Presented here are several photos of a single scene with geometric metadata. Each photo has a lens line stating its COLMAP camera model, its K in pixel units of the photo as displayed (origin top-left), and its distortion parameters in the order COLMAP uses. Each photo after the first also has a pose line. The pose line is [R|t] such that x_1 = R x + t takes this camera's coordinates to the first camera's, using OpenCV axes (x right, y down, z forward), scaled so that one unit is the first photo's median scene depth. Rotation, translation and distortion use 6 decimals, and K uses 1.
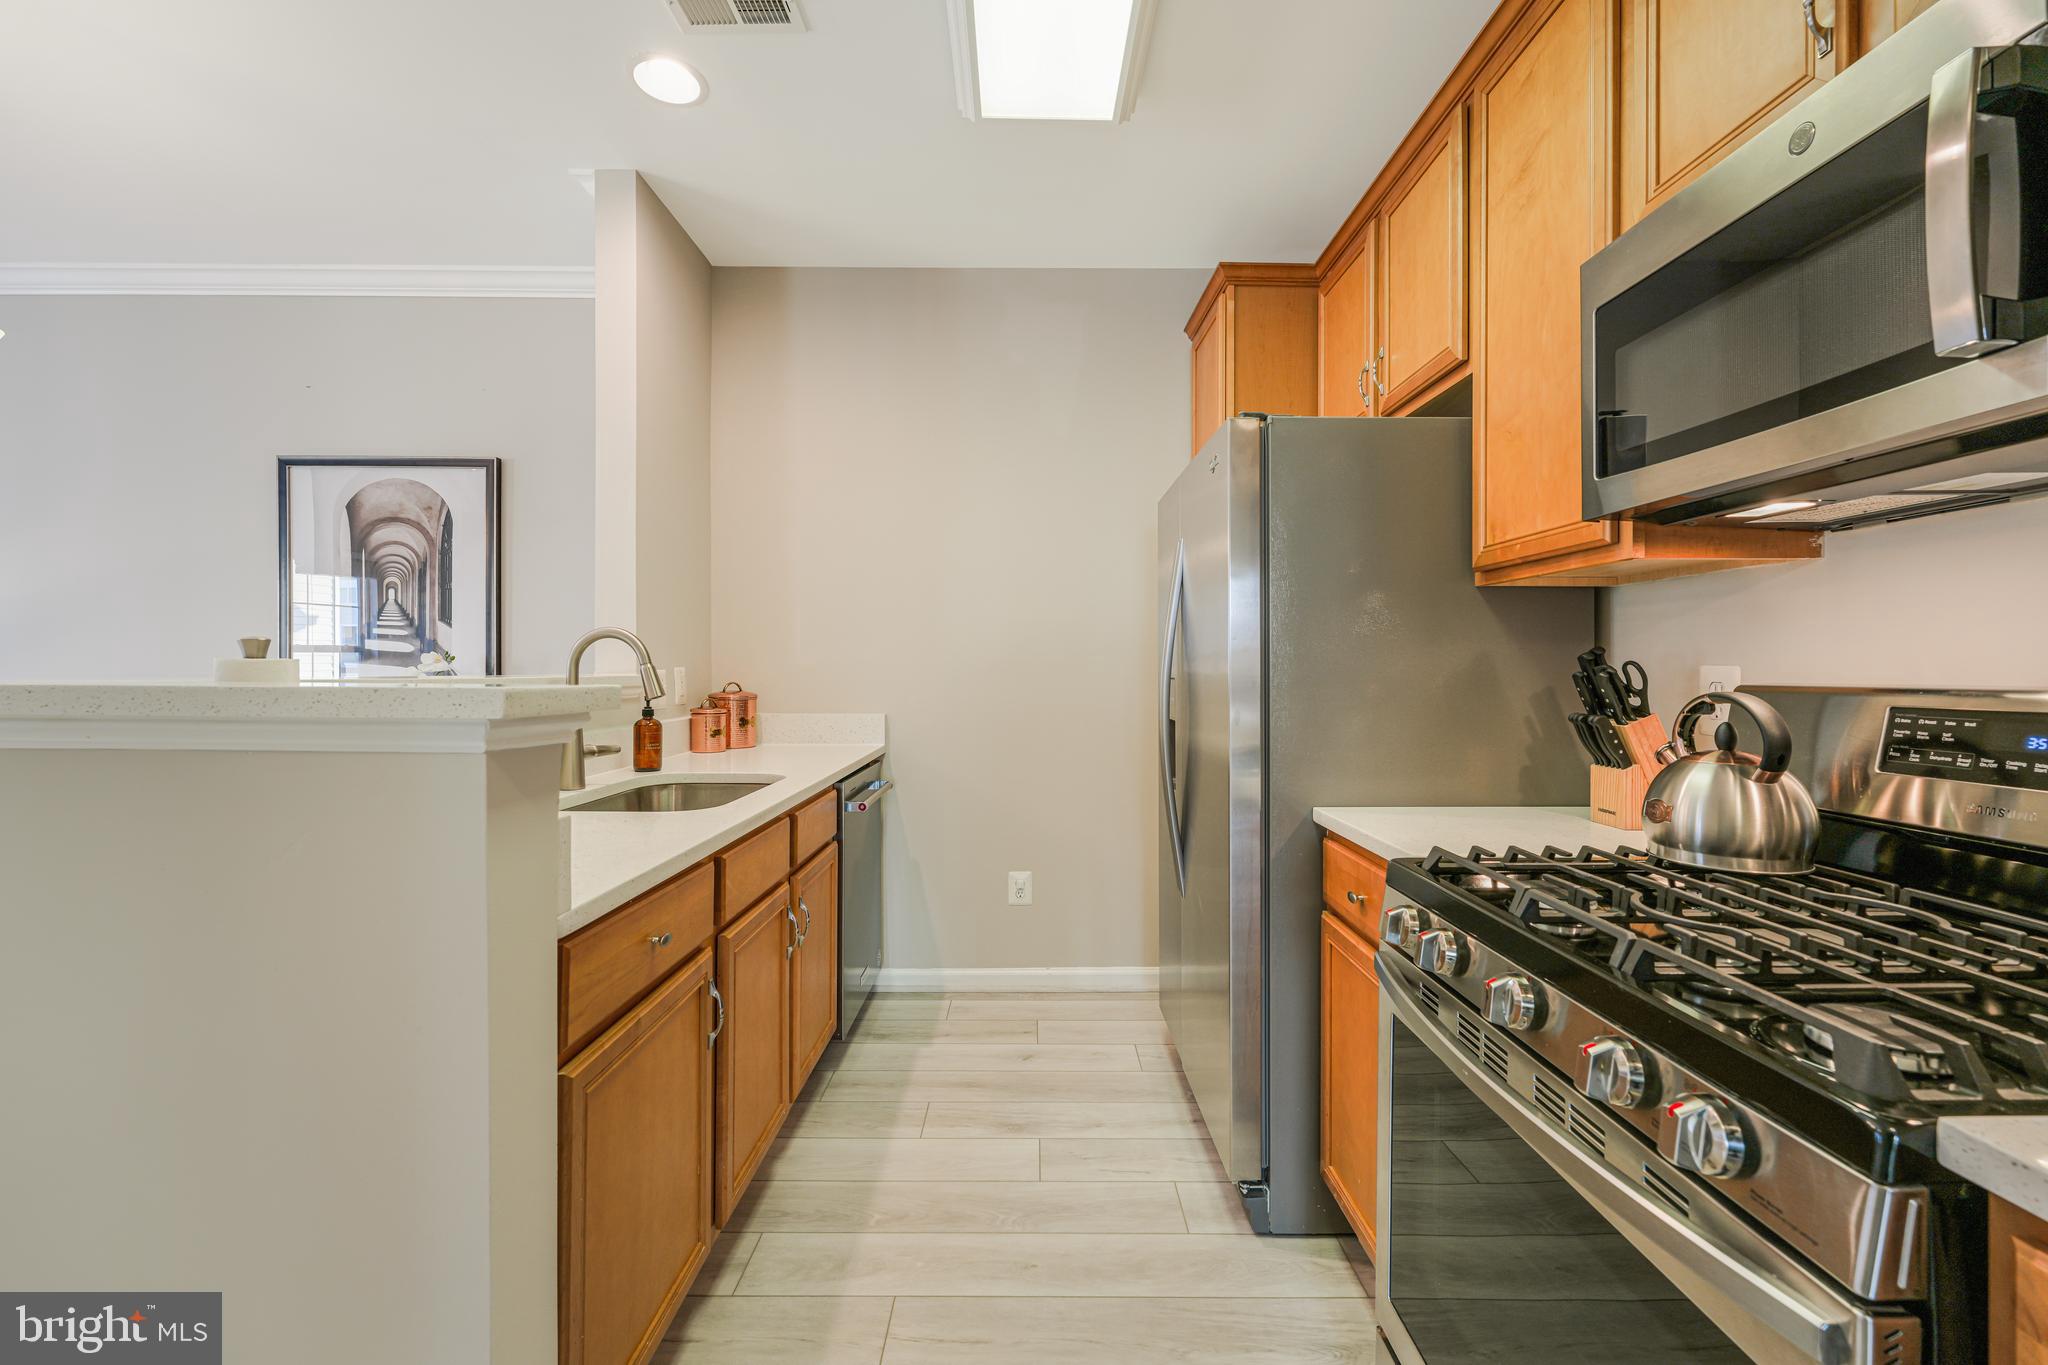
lens RADIAL K [[845.6, 0, 1048.5], [0, 845.6, 675.0], [0, 0, 1]] dist [-0.002362, -0.000295]
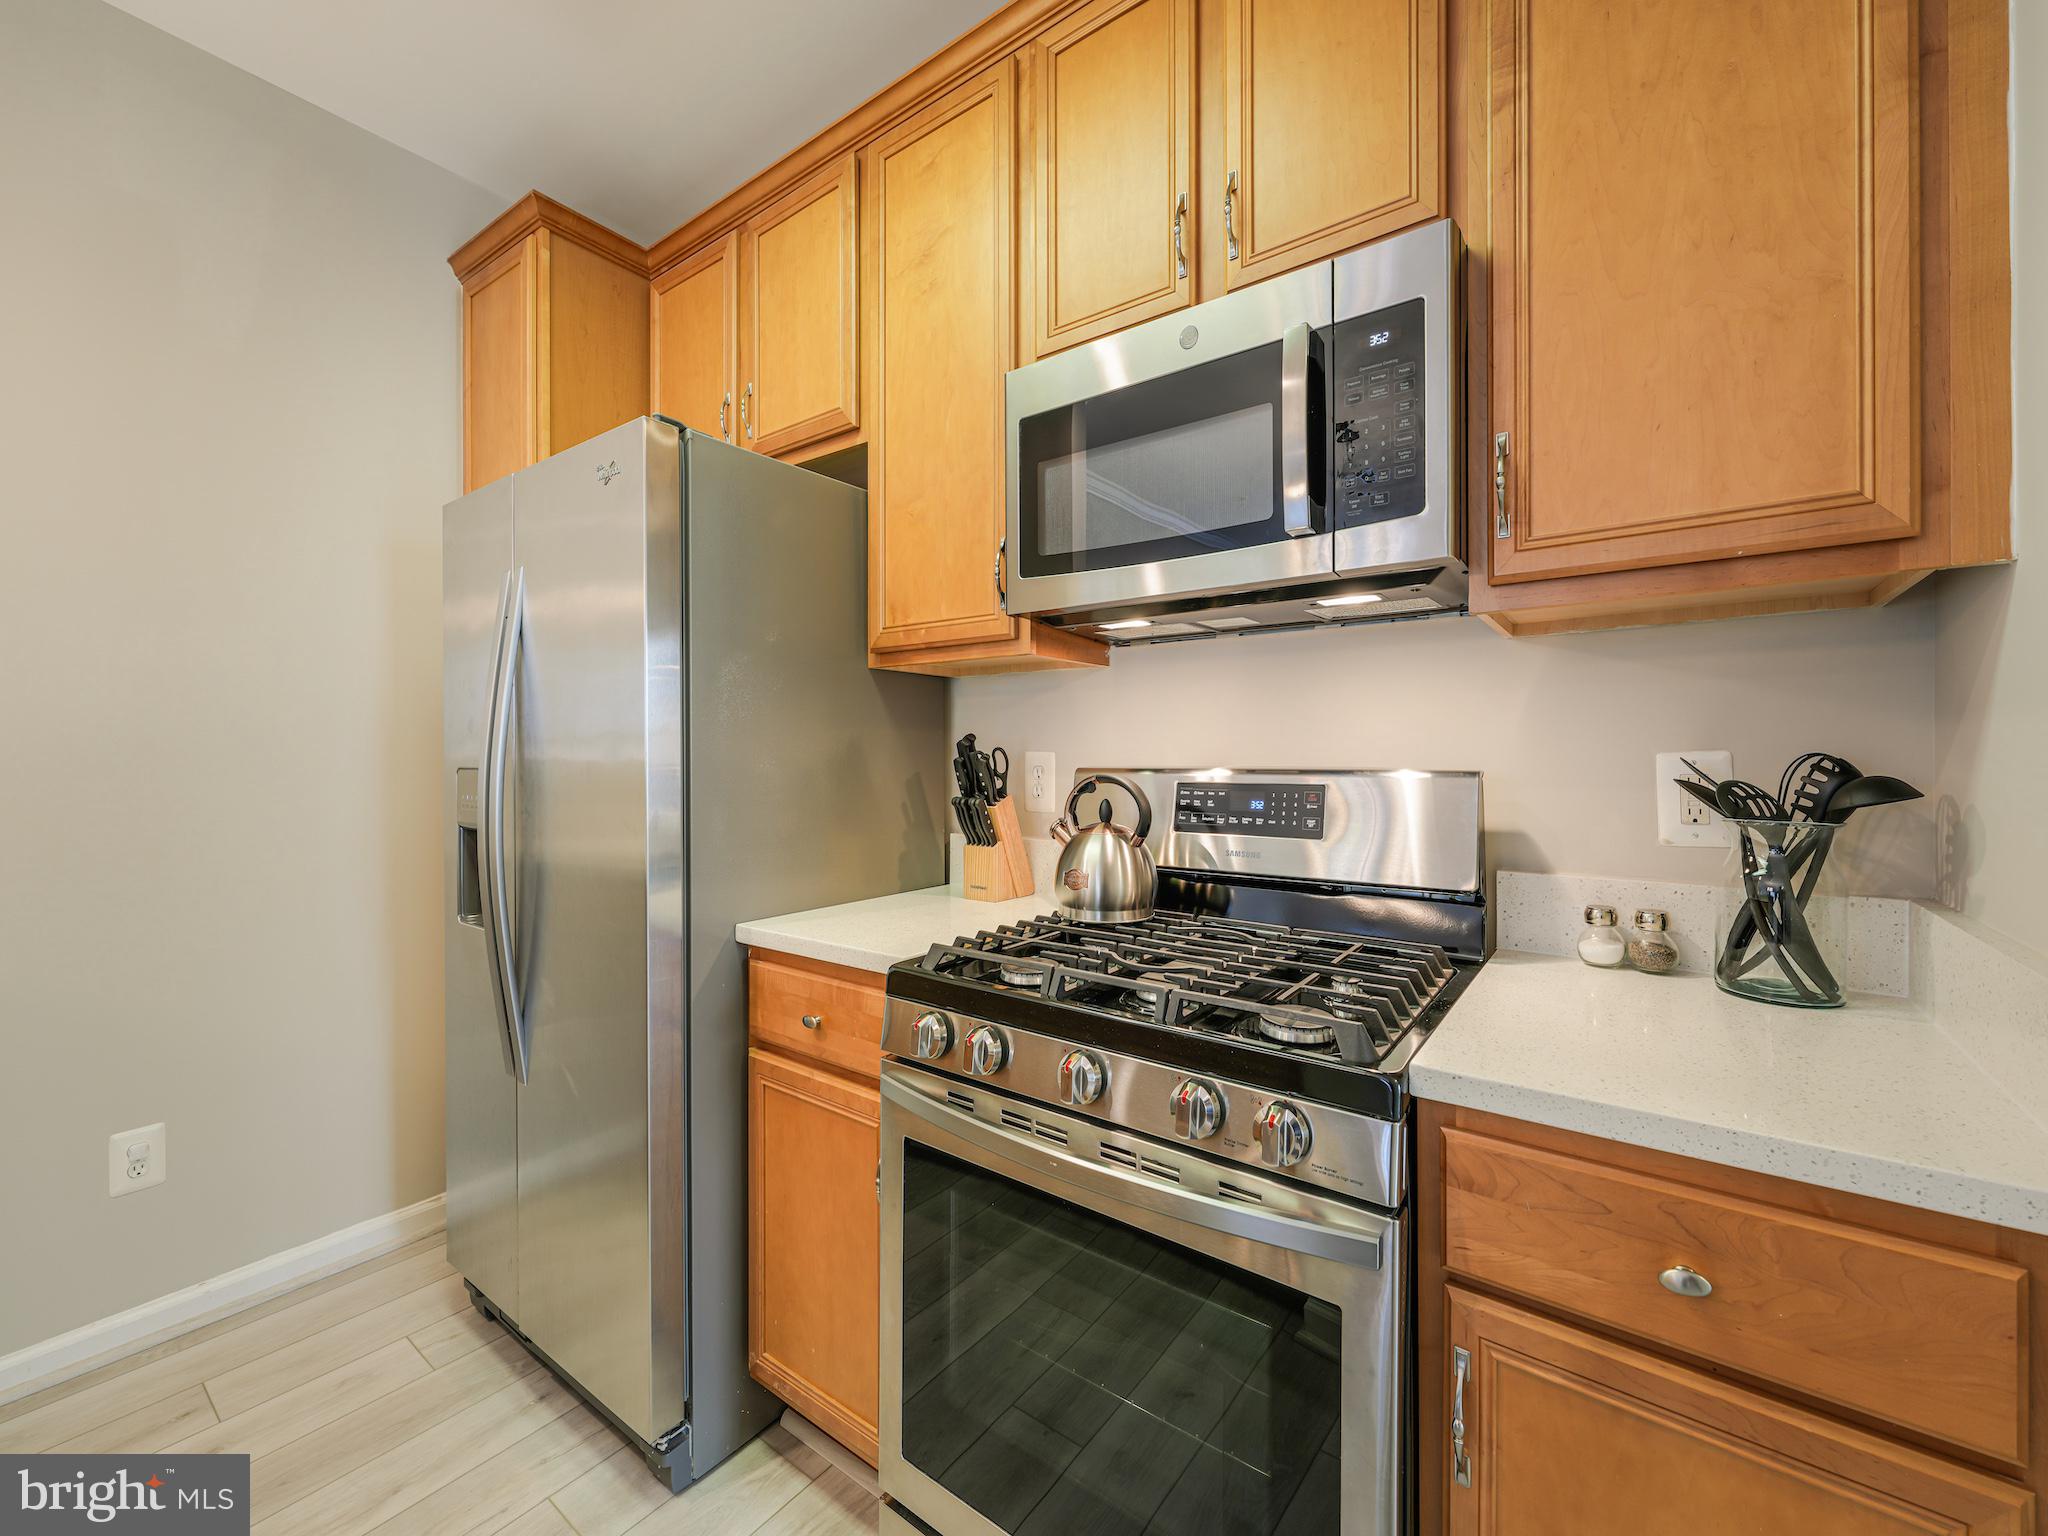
lens RADIAL K [[937.2, 0, 1021.4], [0, 937.2, 761.3], [0, 0, 1]] dist [0.001846, 0.000158]
pose [[0.578400, -0.004902, 0.815739, -0.255665], [0.007183, 0.999974, 0.000916, 0.000630], [-0.815722, 0.005330, 0.578420, 0.244673]]
